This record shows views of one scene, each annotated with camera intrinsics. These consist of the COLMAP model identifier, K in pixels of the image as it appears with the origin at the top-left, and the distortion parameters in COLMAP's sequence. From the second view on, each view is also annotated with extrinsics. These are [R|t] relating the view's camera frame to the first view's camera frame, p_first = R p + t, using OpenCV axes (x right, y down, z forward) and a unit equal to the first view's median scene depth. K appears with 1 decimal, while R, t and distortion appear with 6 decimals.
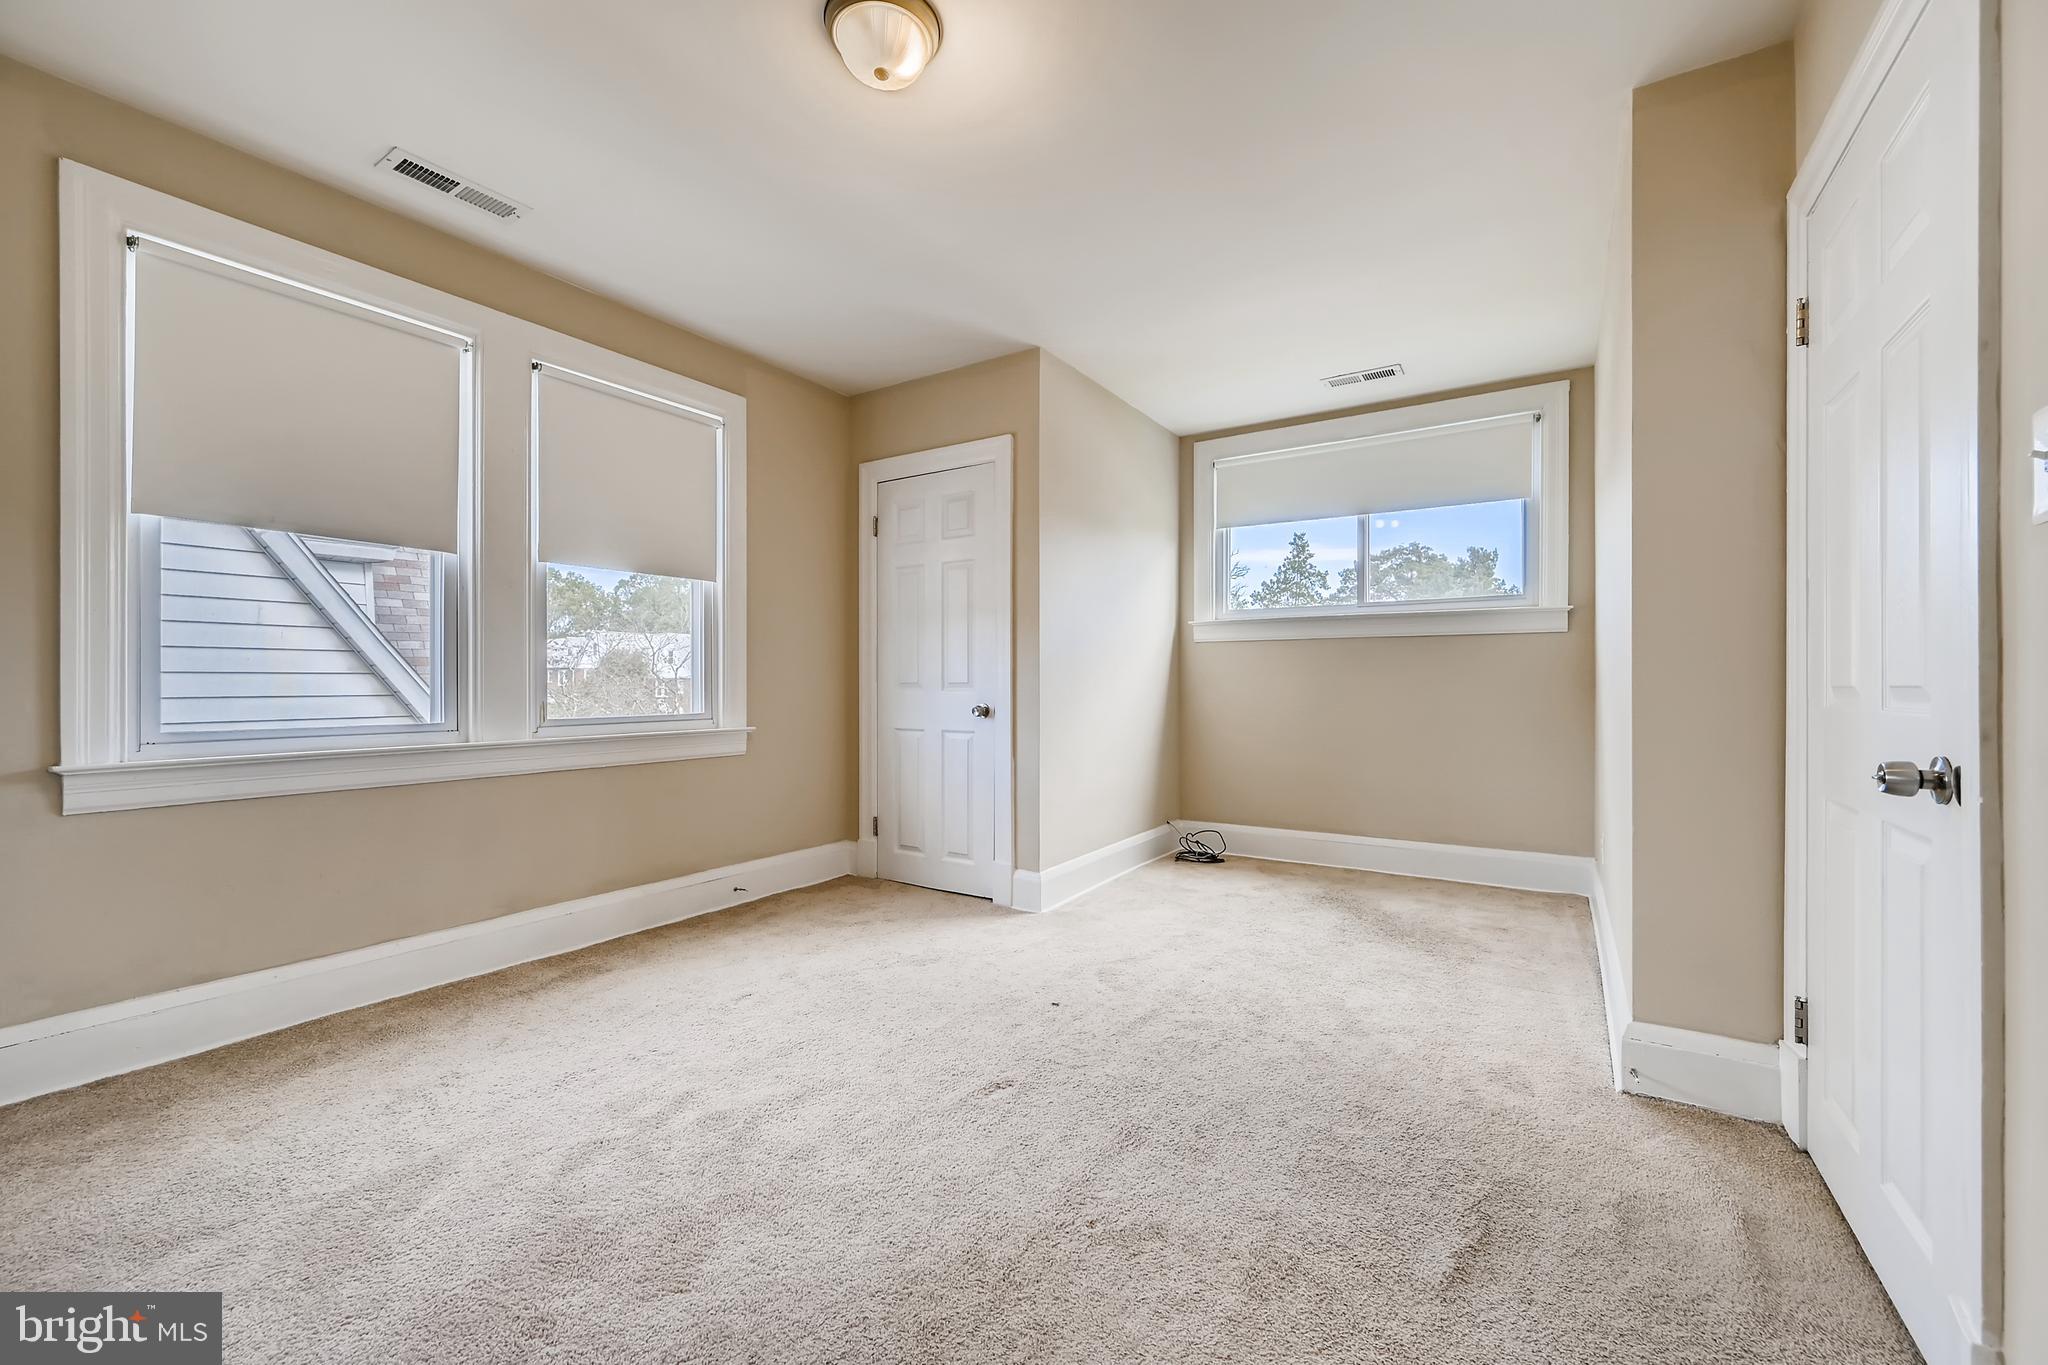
lens RADIAL K [[824.0, 0, 1038.8], [0, 824.0, 687.3], [0, 0, 1]] dist [0.002217, 0.000231]
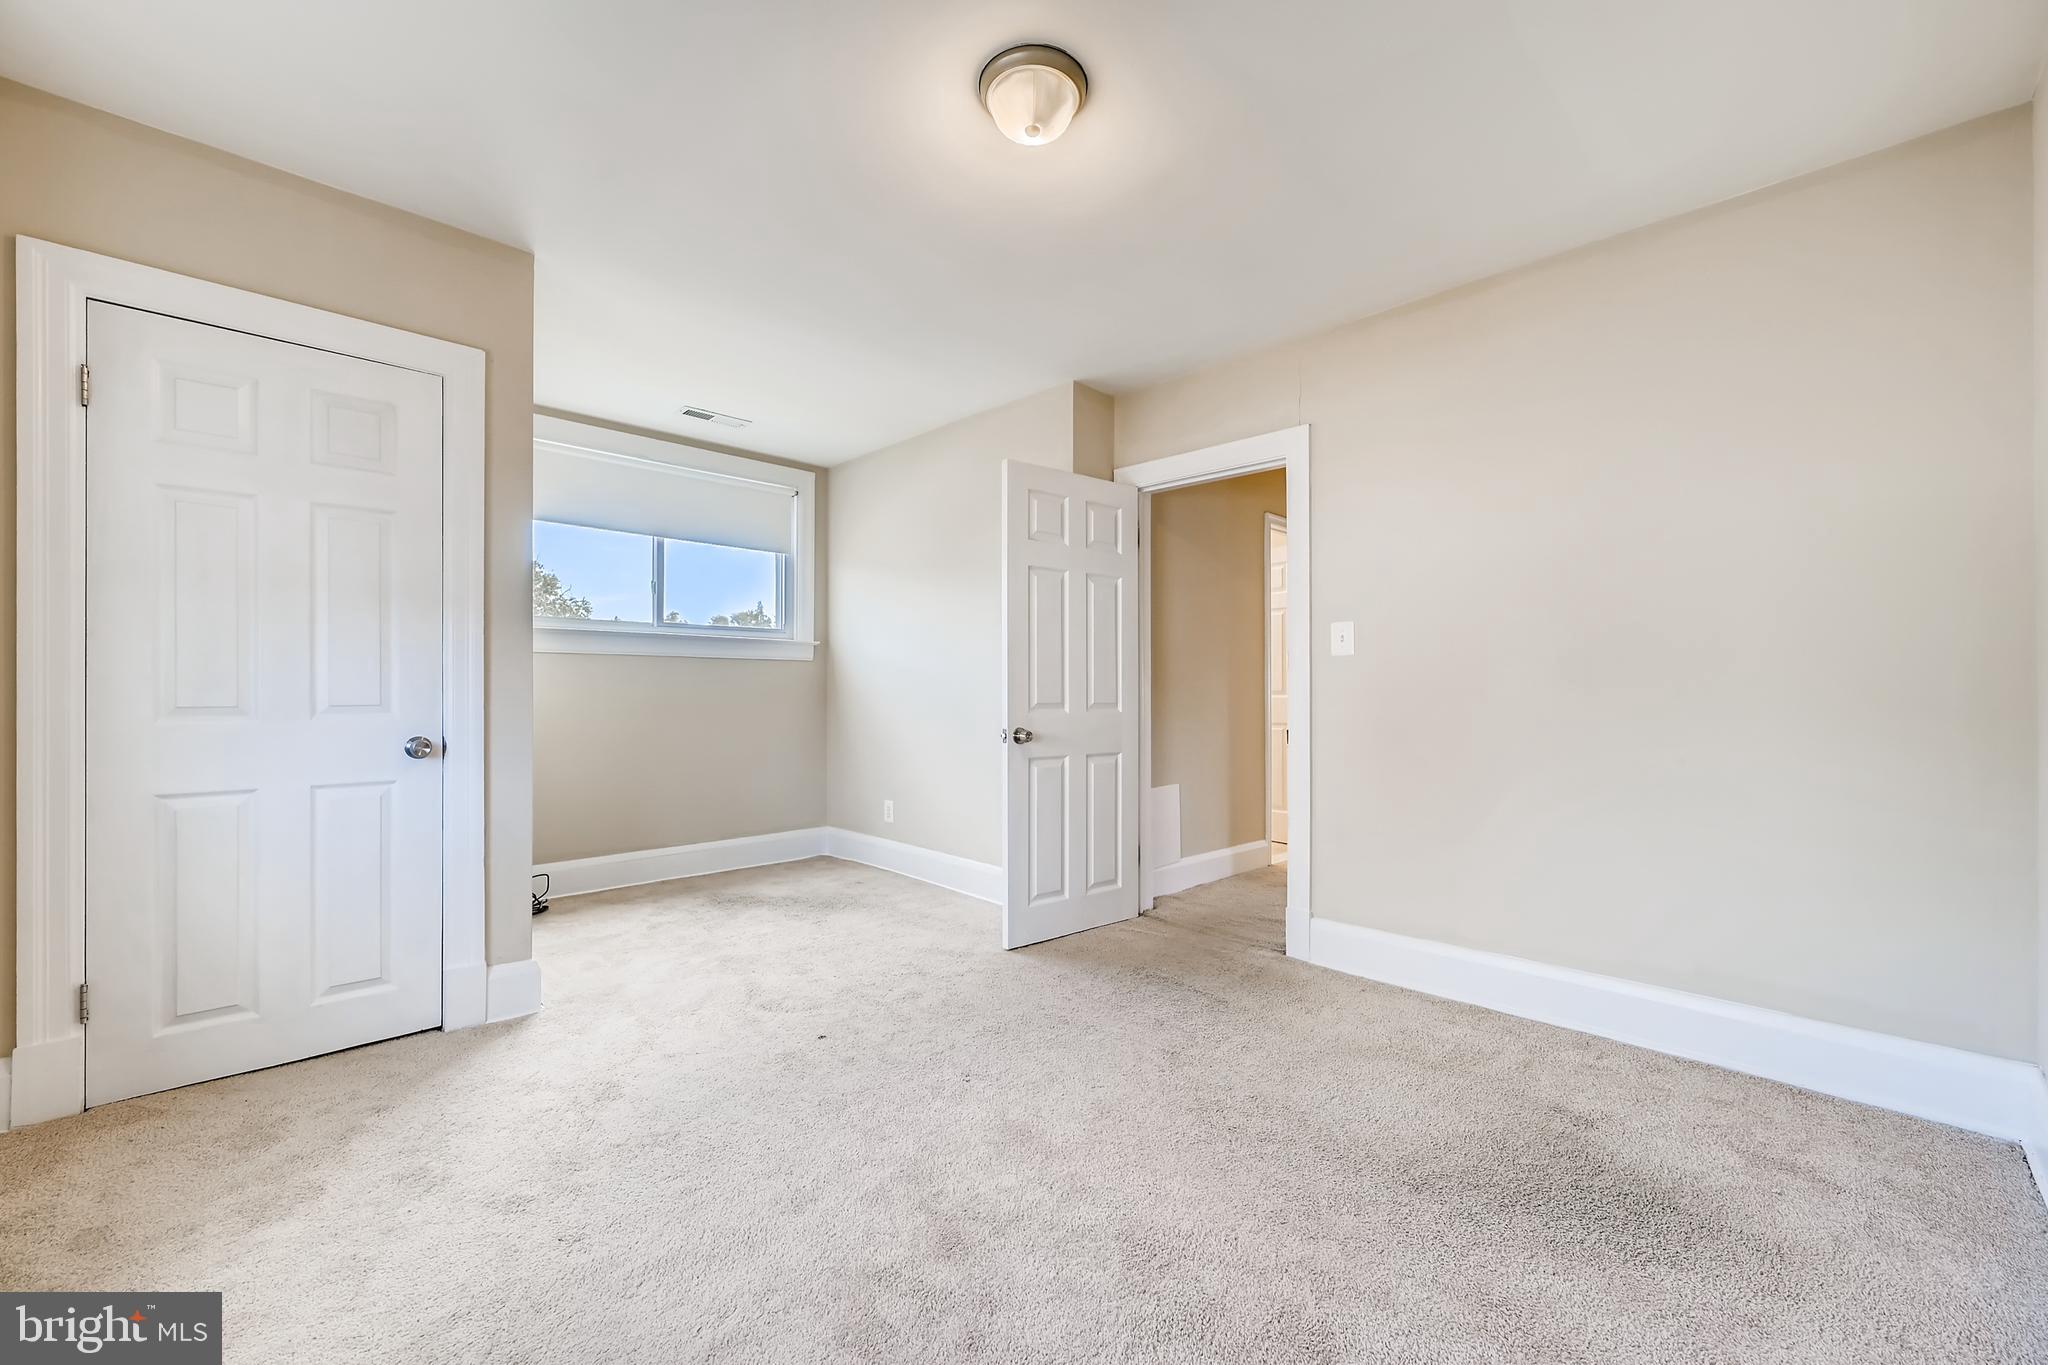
lens RADIAL K [[824.0, 0, 1022.2], [0, 824.0, 697.5], [0, 0, 1]] dist [0.002217, 0.000231]
pose [[0.217247, -0.003612, 0.976110, -0.620358], [0.005925, 0.999980, 0.002382, -0.009755], [-0.976099, 0.005266, 0.217264, 0.398924]]
